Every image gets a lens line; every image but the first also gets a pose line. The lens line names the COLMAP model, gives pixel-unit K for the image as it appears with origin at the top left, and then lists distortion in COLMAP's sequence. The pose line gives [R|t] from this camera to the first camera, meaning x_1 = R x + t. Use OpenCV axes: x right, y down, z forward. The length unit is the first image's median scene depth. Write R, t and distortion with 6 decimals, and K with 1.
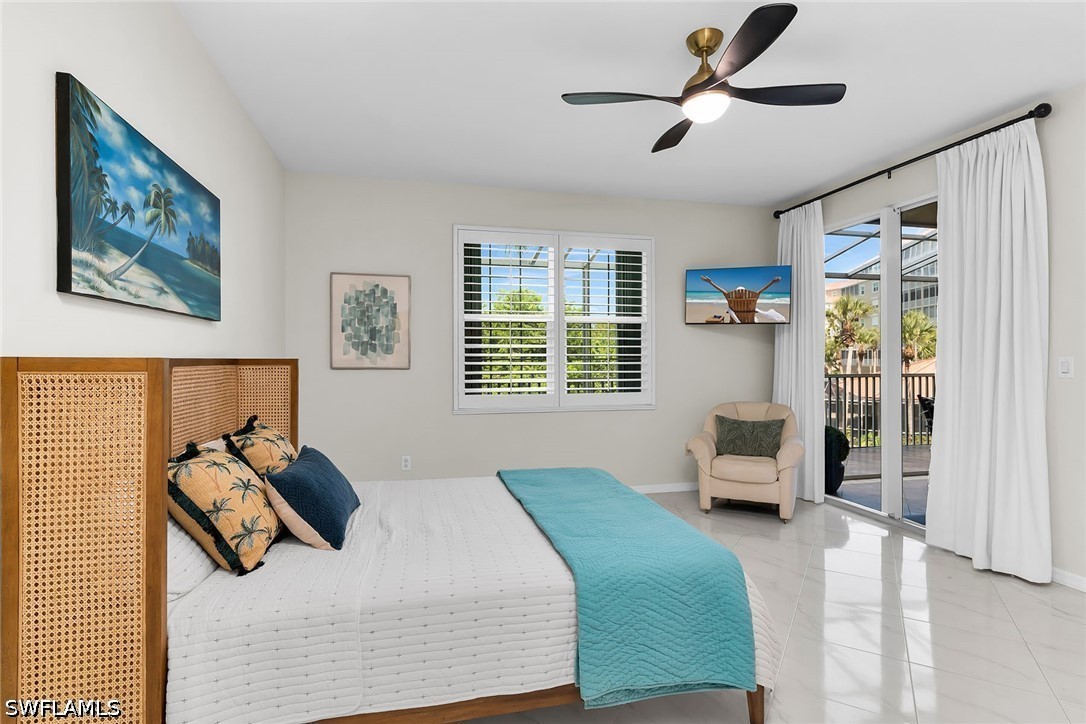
lens RADIAL K [[526.3, 0, 540.7], [0, 526.3, 351.5], [0, 0, 1]] dist [0.004890, -0.001186]
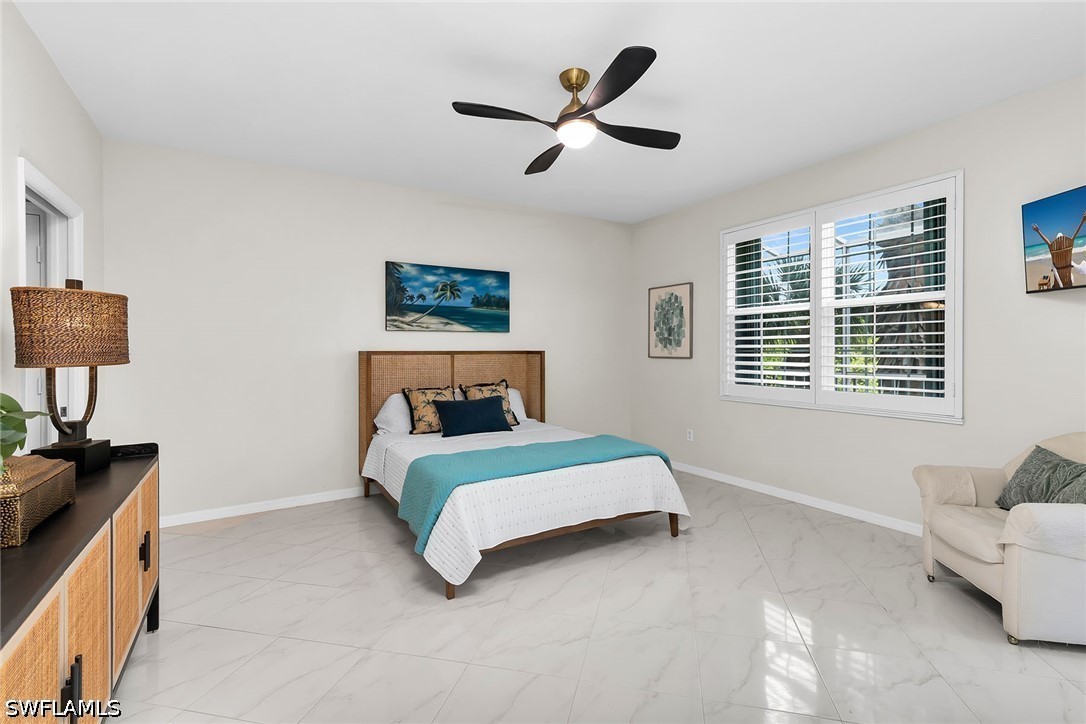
lens RADIAL K [[491.7, 0, 543.8], [0, 491.7, 349.1], [0, 0, 1]] dist [0.010460, -0.000063]
pose [[0.311640, -0.002509, -0.950197, 0.734380], [0.015356, 0.999879, 0.002396, 0.002657], [0.950076, -0.015338, 0.311641, 0.322411]]
